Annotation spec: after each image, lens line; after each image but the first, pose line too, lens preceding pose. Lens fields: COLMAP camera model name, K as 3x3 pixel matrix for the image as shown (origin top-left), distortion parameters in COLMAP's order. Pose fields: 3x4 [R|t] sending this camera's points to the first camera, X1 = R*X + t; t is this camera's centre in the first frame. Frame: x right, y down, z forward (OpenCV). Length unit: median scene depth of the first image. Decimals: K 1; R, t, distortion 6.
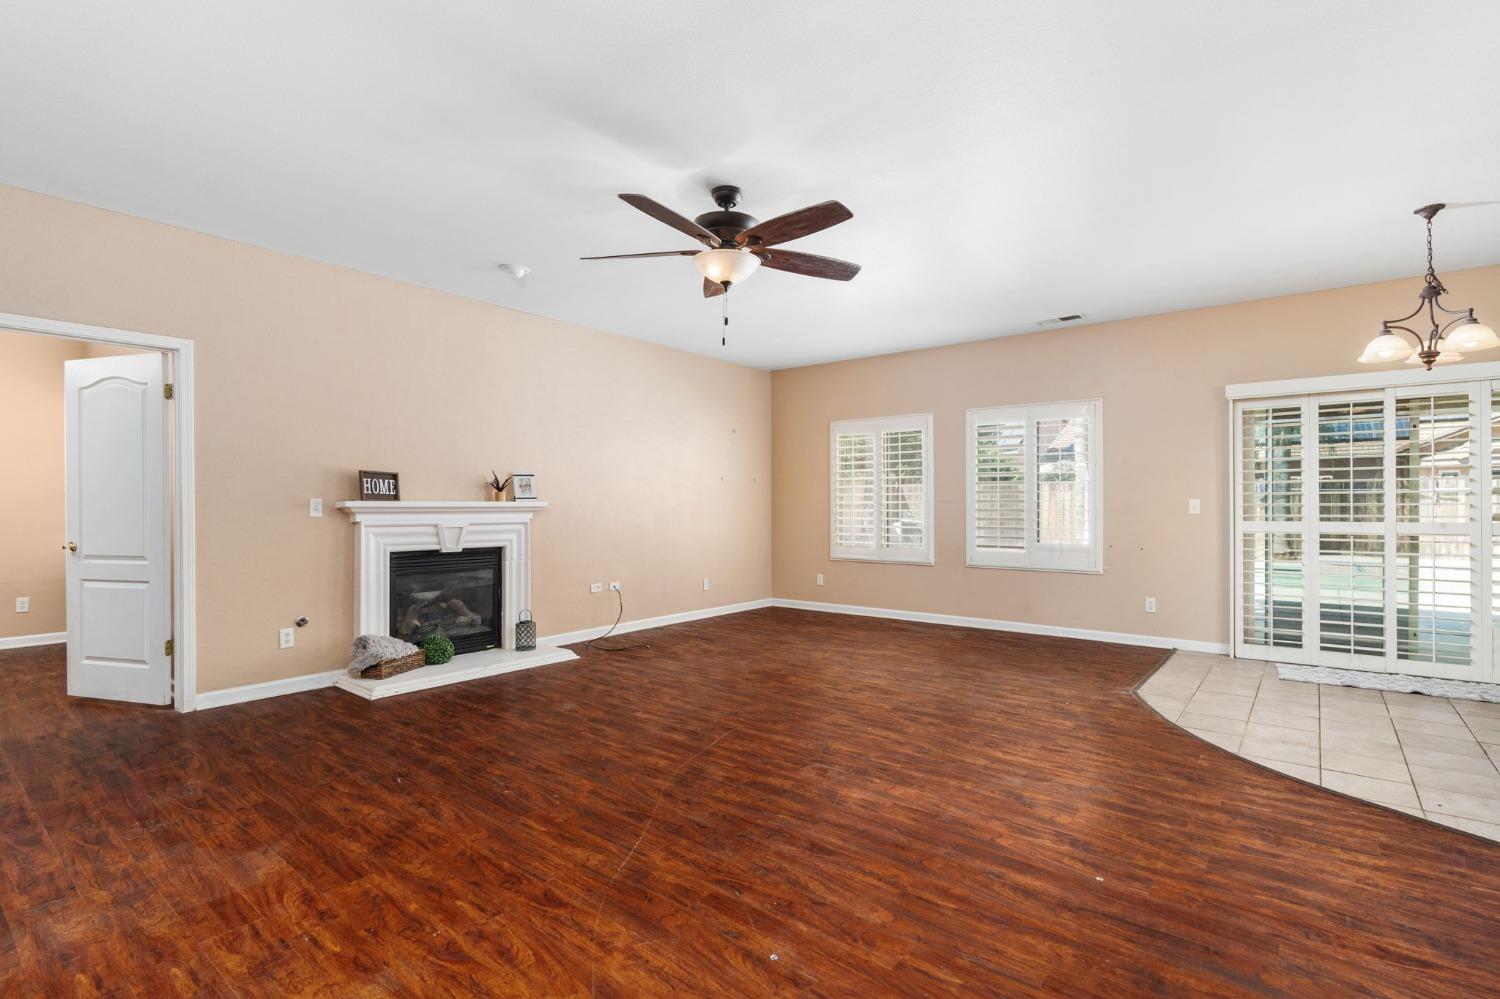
lens RADIAL K [[715.9, 0, 748.7], [0, 715.9, 502.1], [0, 0, 1]] dist [-0.006101, 0.000448]
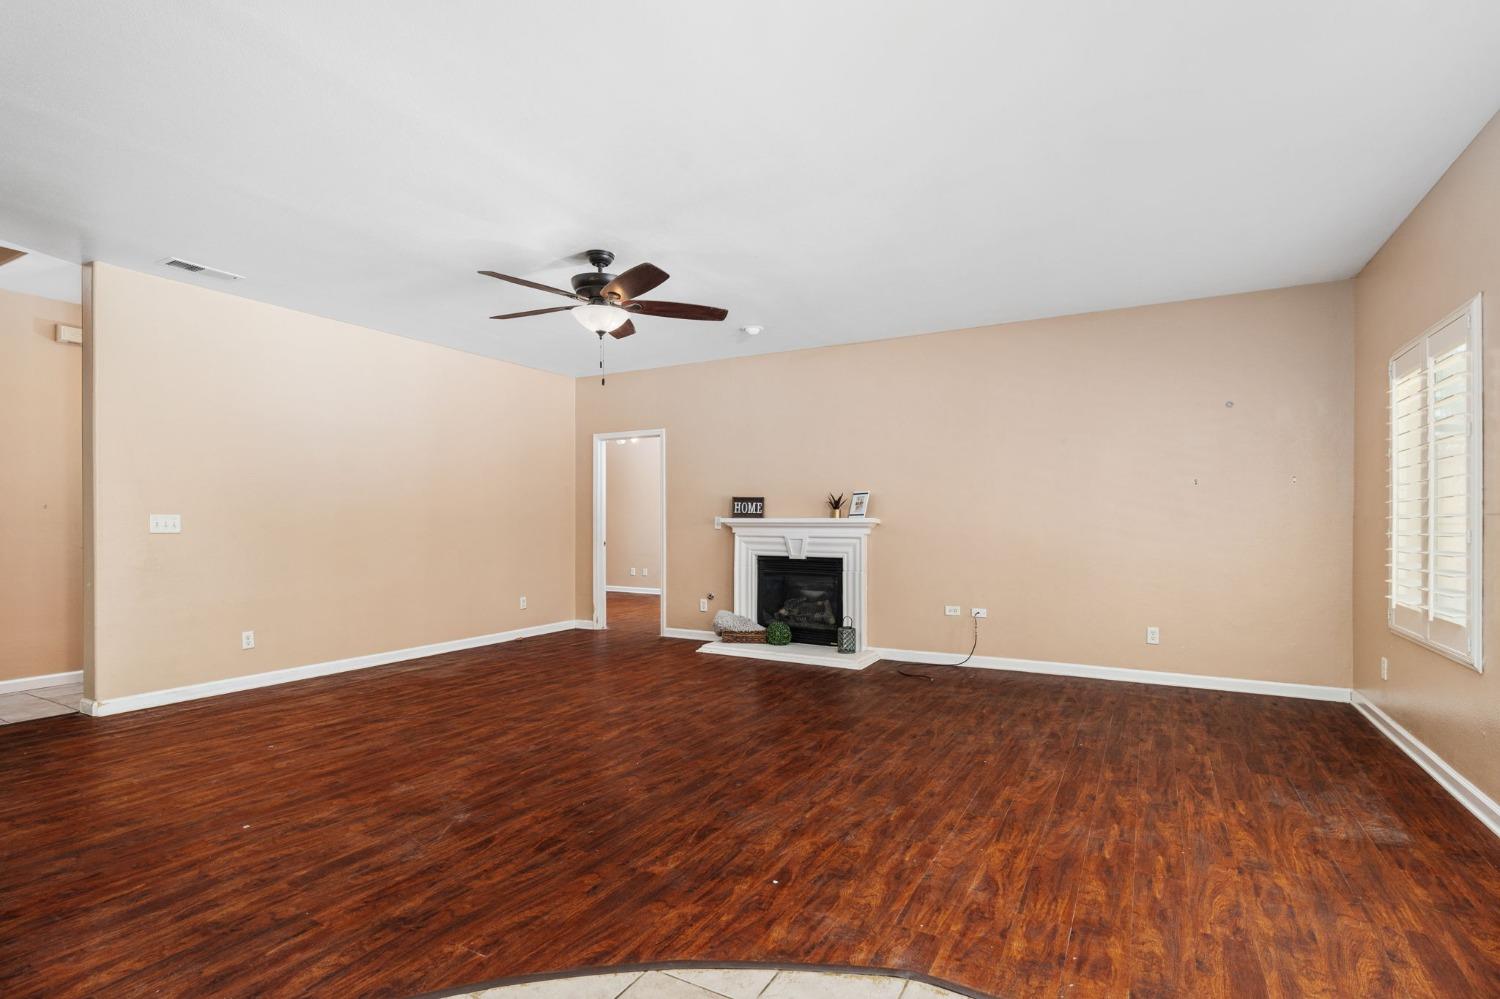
lens RADIAL K [[715.9, 0, 748.7], [0, 715.9, 502.1], [0, 0, 1]] dist [-0.006101, 0.000448]
pose [[0.155276, -0.026895, -0.987505, 1.063356], [0.003431, 0.999638, -0.026686, 0.005075], [0.987865, 0.000756, 0.155313, 0.956333]]
